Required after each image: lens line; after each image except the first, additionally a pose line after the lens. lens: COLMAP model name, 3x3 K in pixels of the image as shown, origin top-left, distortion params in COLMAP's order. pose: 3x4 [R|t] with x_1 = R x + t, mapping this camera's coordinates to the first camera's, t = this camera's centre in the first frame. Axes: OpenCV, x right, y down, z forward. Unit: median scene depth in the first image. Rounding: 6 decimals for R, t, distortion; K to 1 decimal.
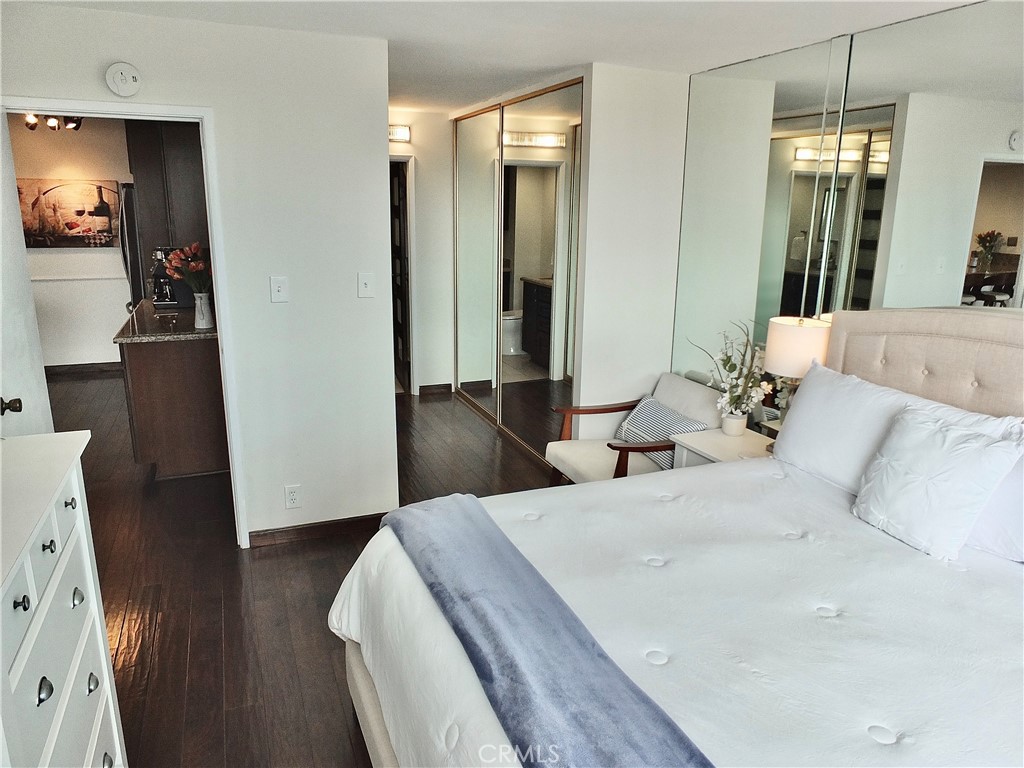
lens RADIAL K [[702.2, 0, 516.6], [0, 702.2, 384.0], [0, 0, 1]] dist [-0.034952, 0.007163]
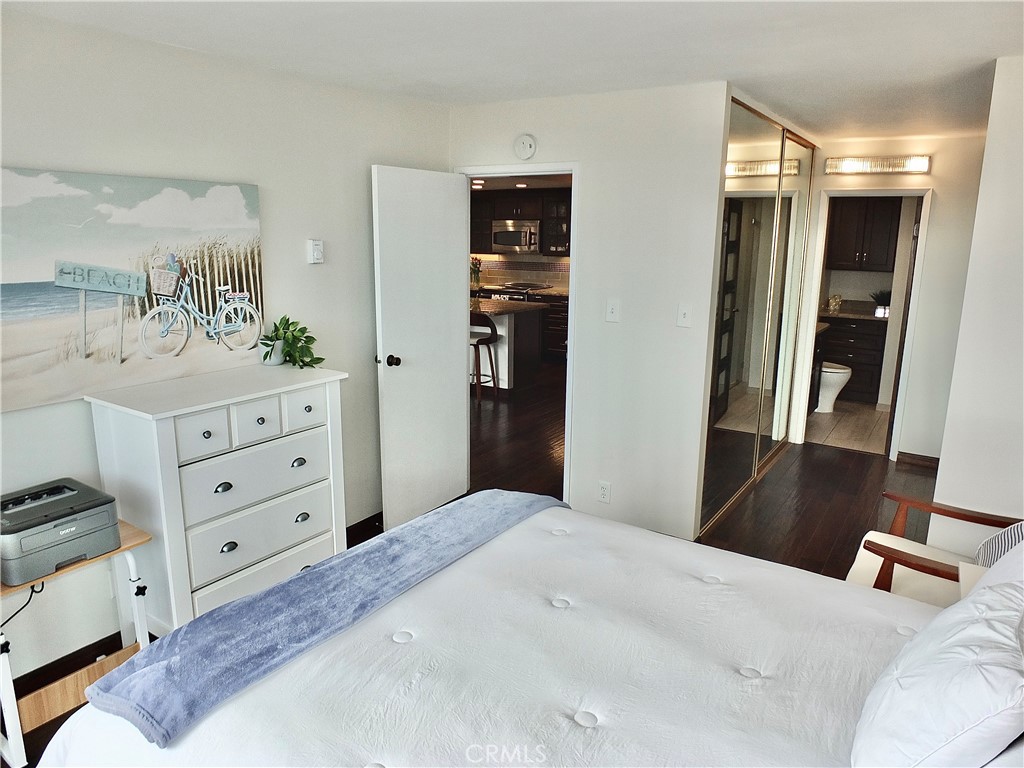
lens RADIAL K [[702.2, 0, 513.3], [0, 702.2, 385.0], [0, 0, 1]] dist [-0.034952, 0.007163]
pose [[0.553392, 0.168287, -0.815743, 0.520816], [-0.213766, 0.975268, 0.056180, -0.044022], [0.805023, 0.143289, 0.575679, 0.205959]]
